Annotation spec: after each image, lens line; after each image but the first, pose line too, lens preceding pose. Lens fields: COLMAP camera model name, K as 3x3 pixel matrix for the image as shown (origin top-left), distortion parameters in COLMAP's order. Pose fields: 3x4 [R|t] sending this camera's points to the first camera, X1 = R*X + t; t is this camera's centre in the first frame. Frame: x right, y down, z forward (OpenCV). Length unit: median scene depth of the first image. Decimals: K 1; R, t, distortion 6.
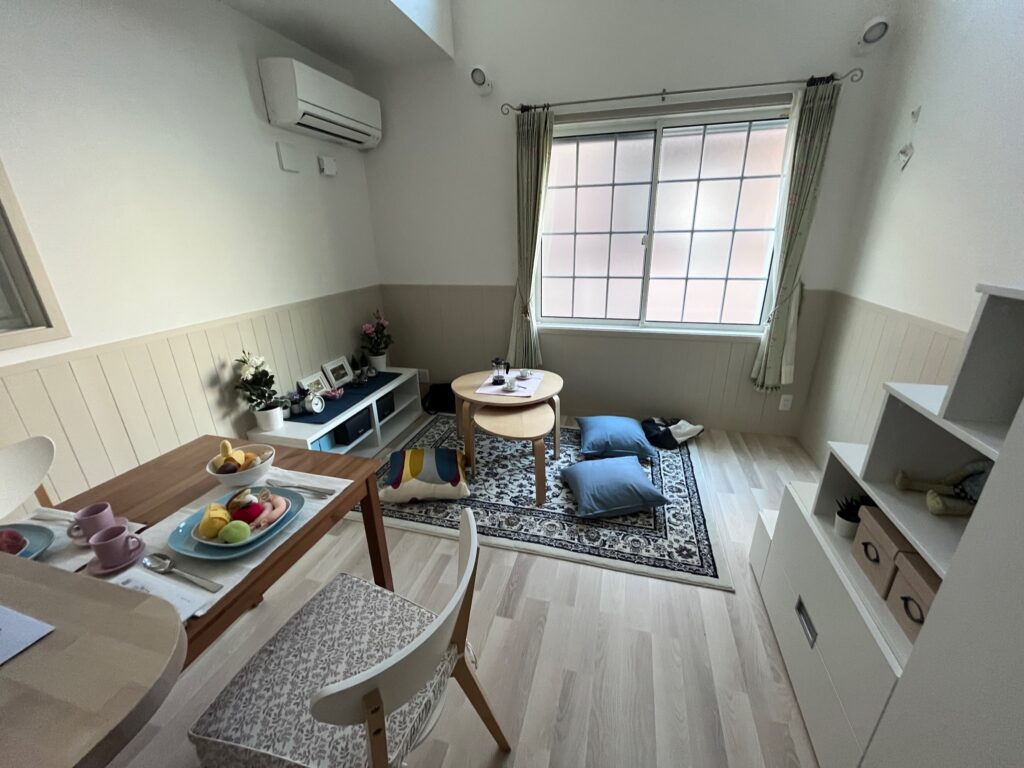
lens RADIAL K [[413.0, 0, 513.0], [0, 413.0, 383.8], [0, 0, 1]] dist [-0.005188, -0.000505]
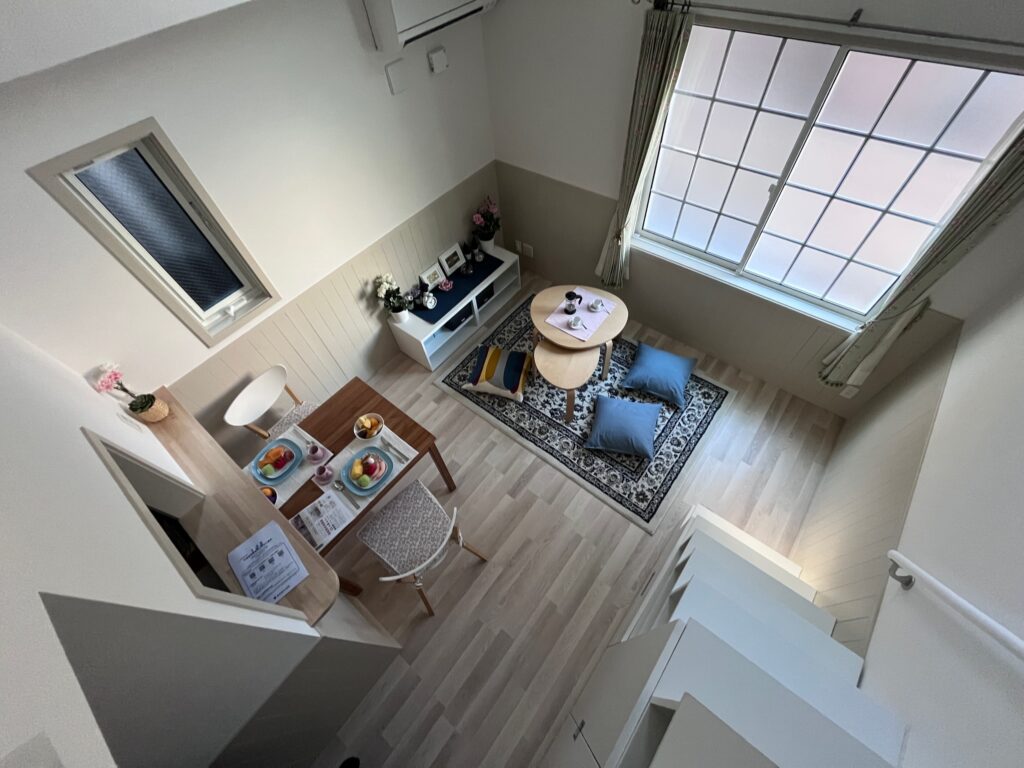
lens RADIAL K [[413.0, 0, 512.0], [0, 413.0, 386.0], [0, 0, 1]] dist [-0.005188, -0.000505]
pose [[0.918773, 0.297122, -0.259950, 0.201526], [-0.086995, 0.794648, 0.600804, -0.579759], [0.385082, -0.529389, 0.755950, -0.058665]]
